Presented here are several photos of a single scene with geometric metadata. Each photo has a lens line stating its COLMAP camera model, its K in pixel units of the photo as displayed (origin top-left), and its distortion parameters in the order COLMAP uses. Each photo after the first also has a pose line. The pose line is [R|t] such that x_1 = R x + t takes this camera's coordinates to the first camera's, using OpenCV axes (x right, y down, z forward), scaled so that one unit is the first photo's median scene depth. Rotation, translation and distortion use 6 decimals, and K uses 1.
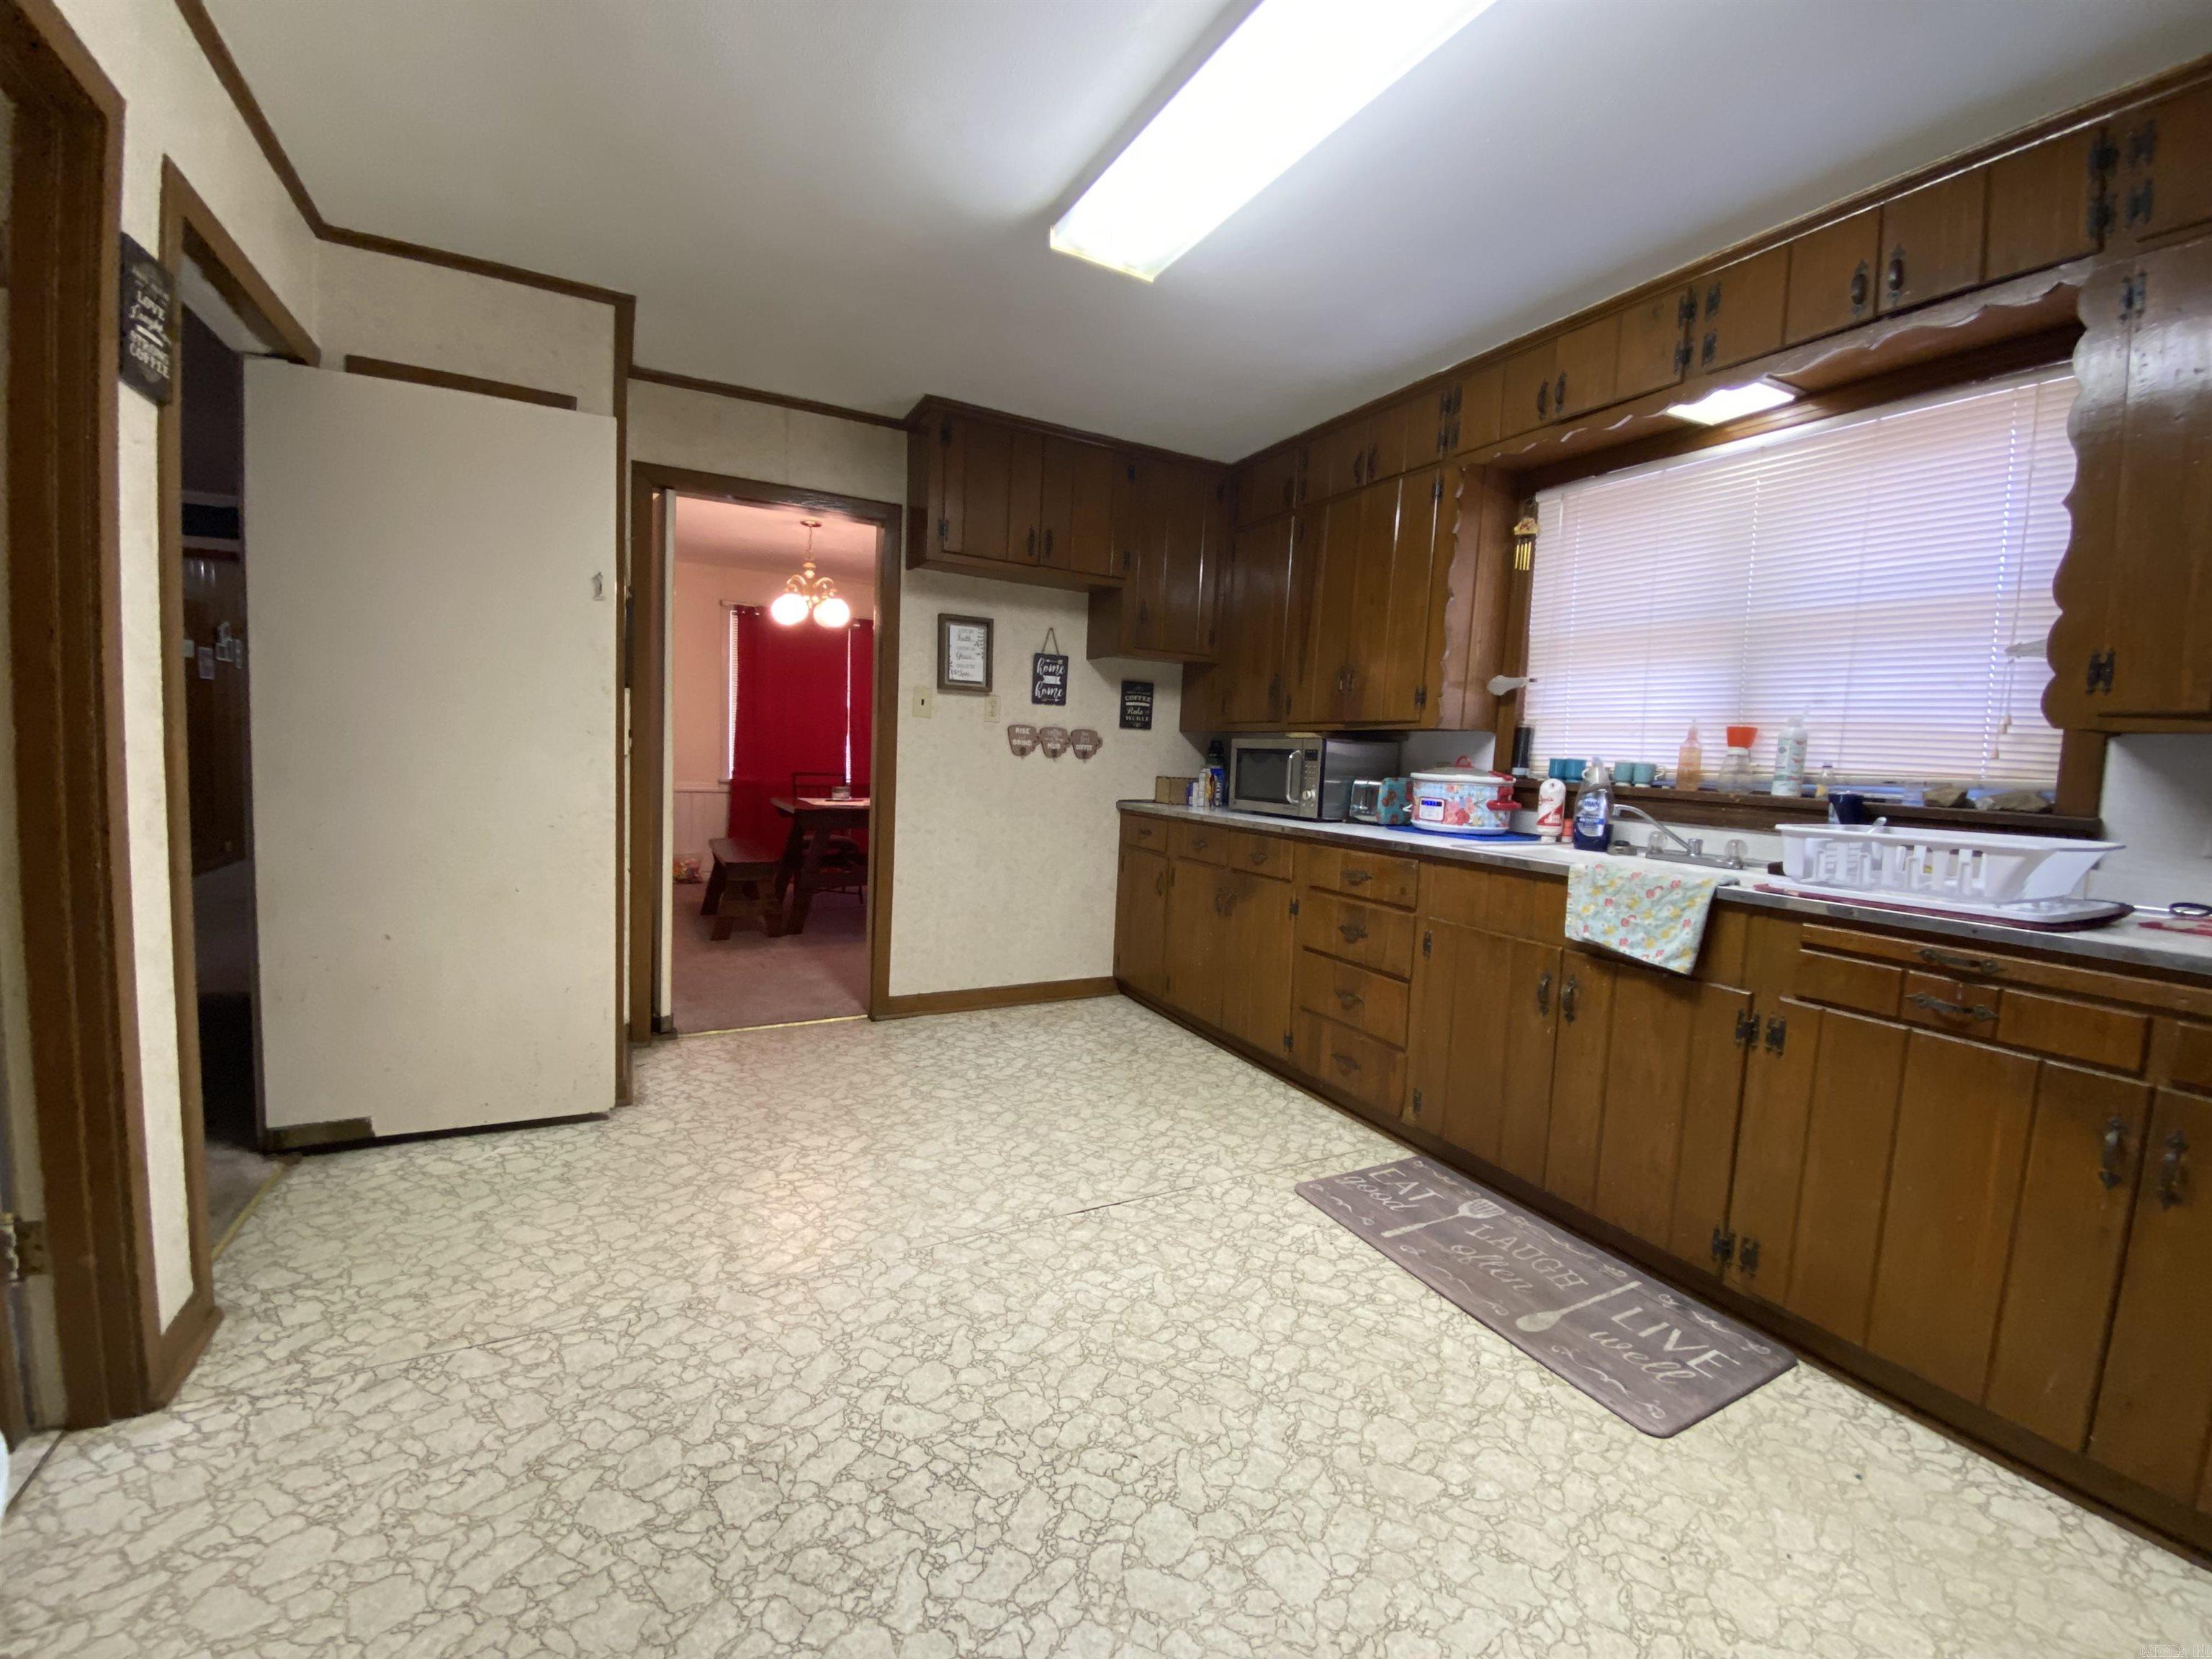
lens RADIAL K [[902.0, 0, 1106.0], [0, 902.0, 829.5], [0, 0, 1]] dist [0.054996, -0.034511]
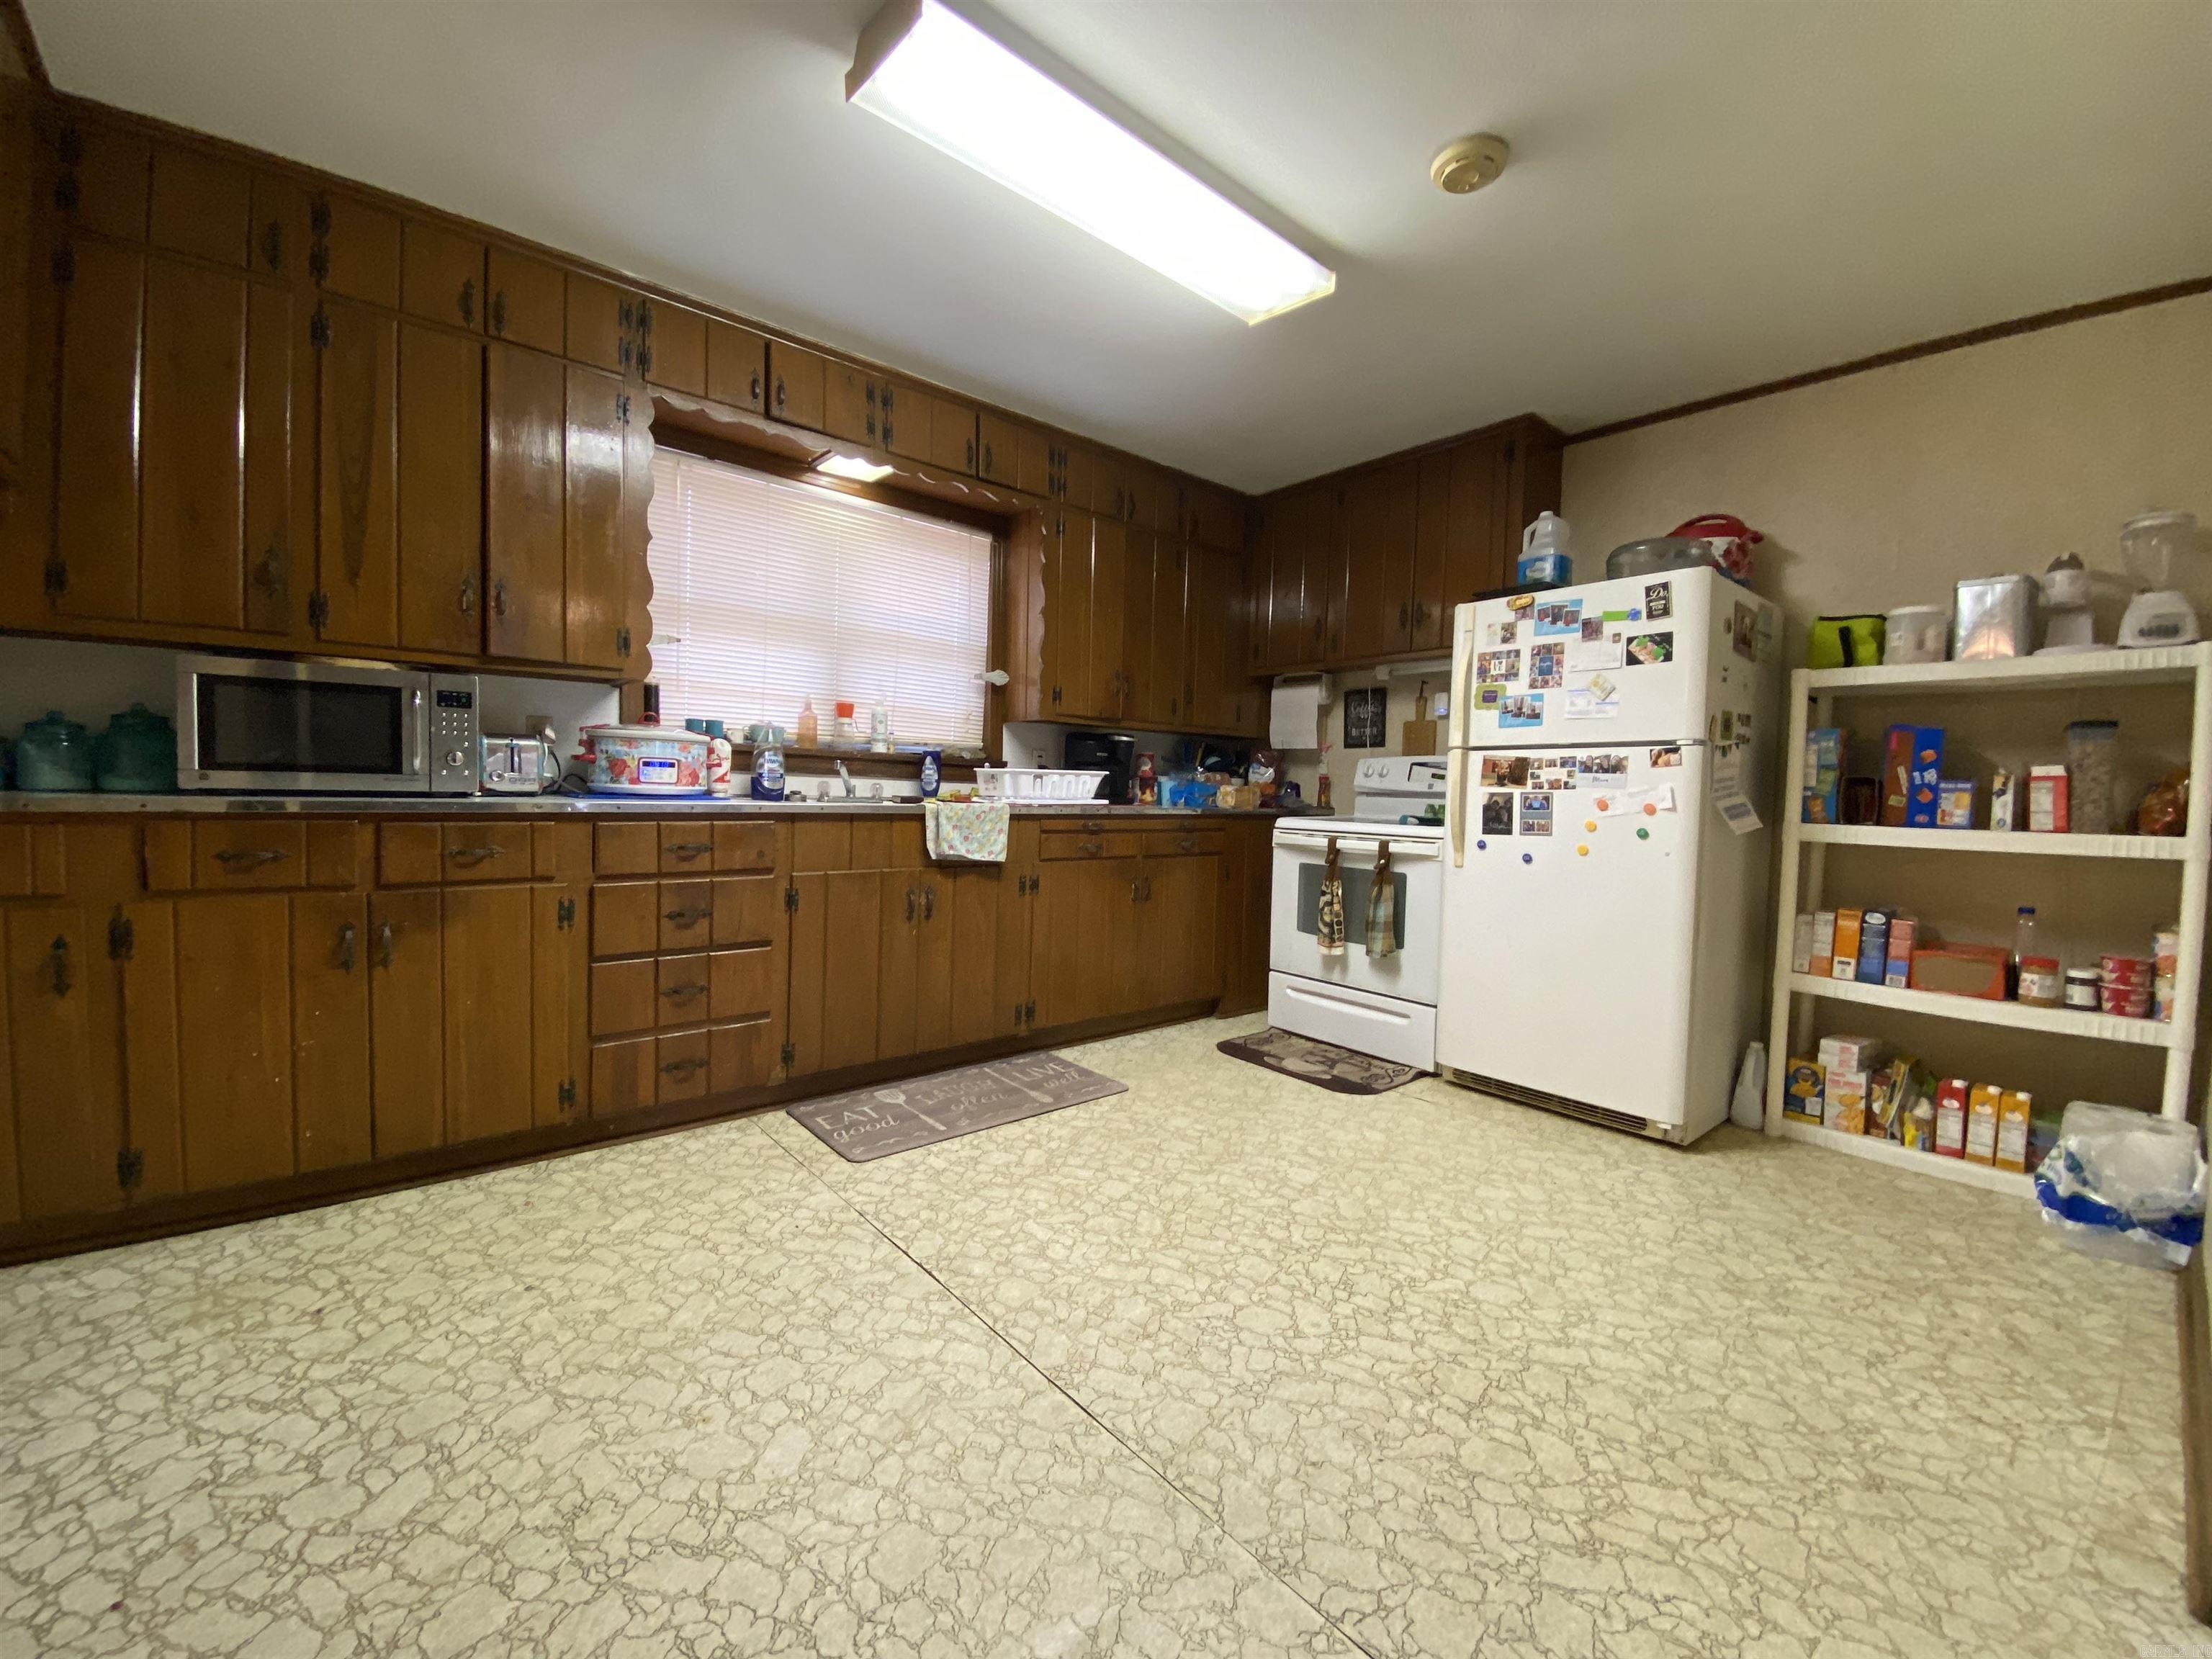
lens RADIAL K [[889.7, 0, 1106.0], [0, 889.7, 829.5], [0, 0, 1]] dist [0.044436, -0.028219]
pose [[-0.214518, -0.094596, 0.972128, -0.670055], [0.047081, 0.993140, 0.107030, -0.042698], [-0.975585, 0.068728, -0.208593, 0.823124]]
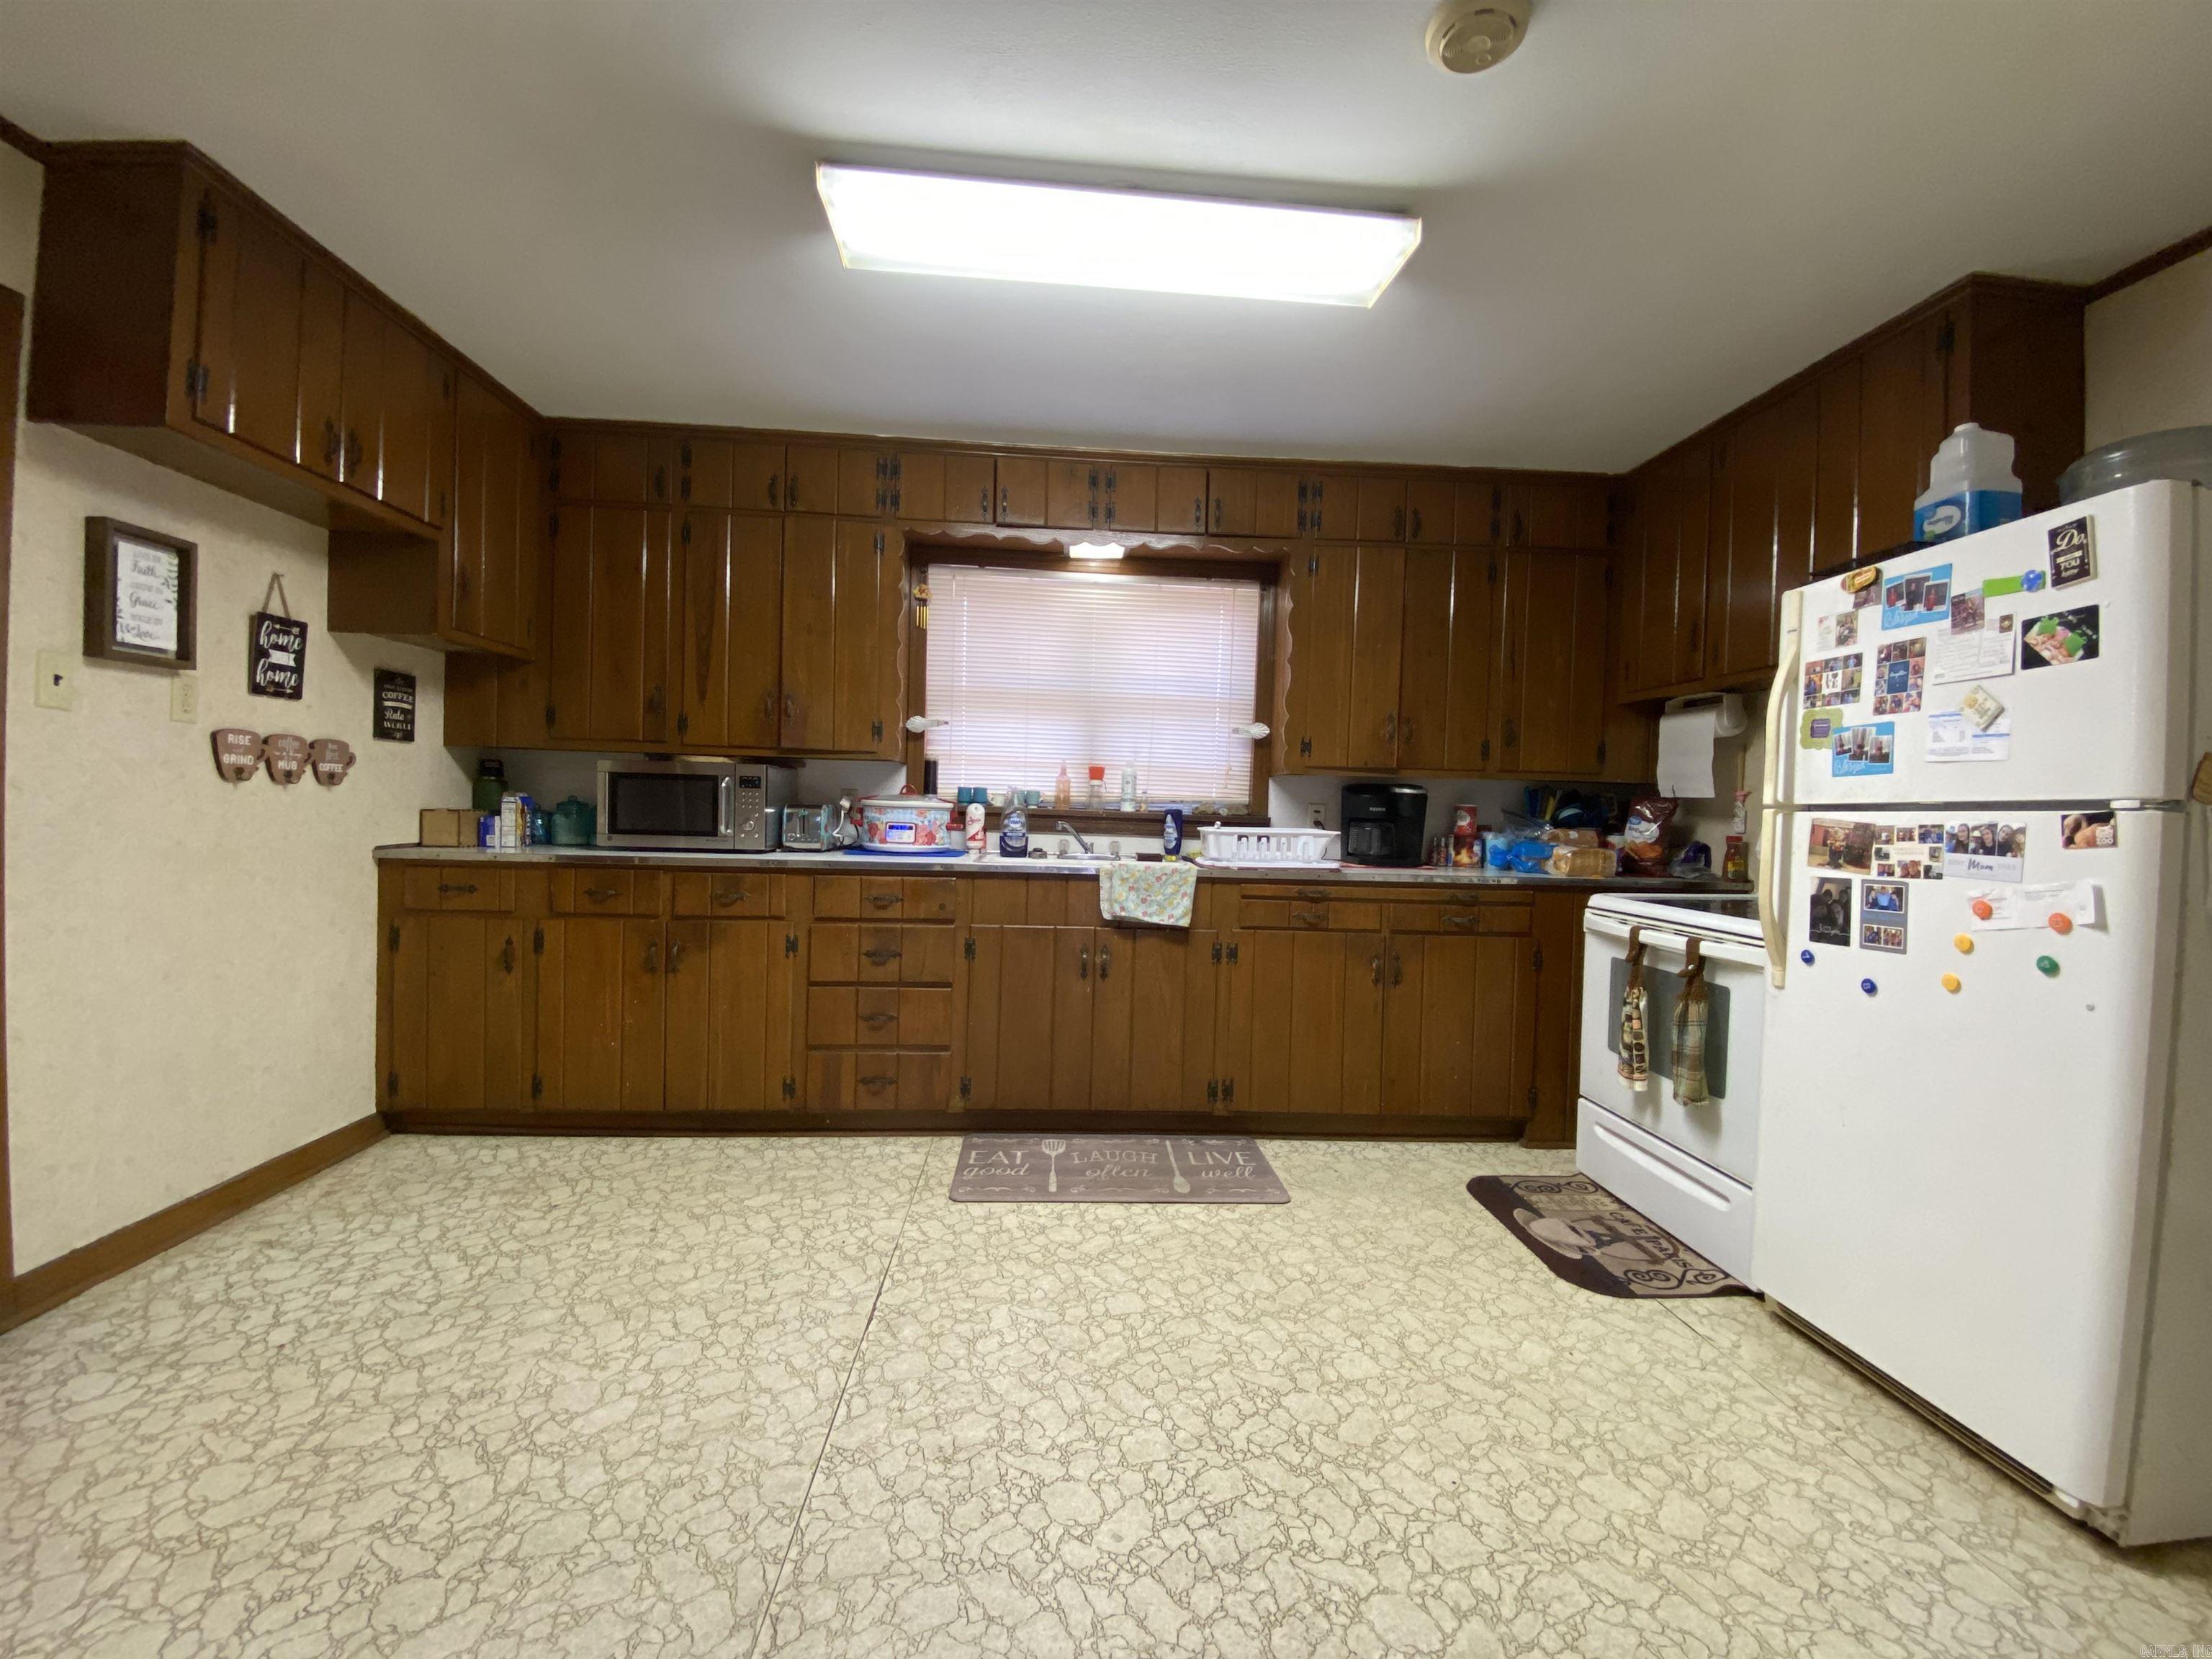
lens RADIAL K [[896.7, 0, 1106.0], [0, 896.7, 829.5], [0, 0, 1]] dist [0.046638, -0.033644]
pose [[0.409309, -0.051460, 0.910943, -0.578976], [0.066576, 0.997431, 0.026431, -0.041504], [-0.909963, 0.049829, 0.411684, 0.351497]]
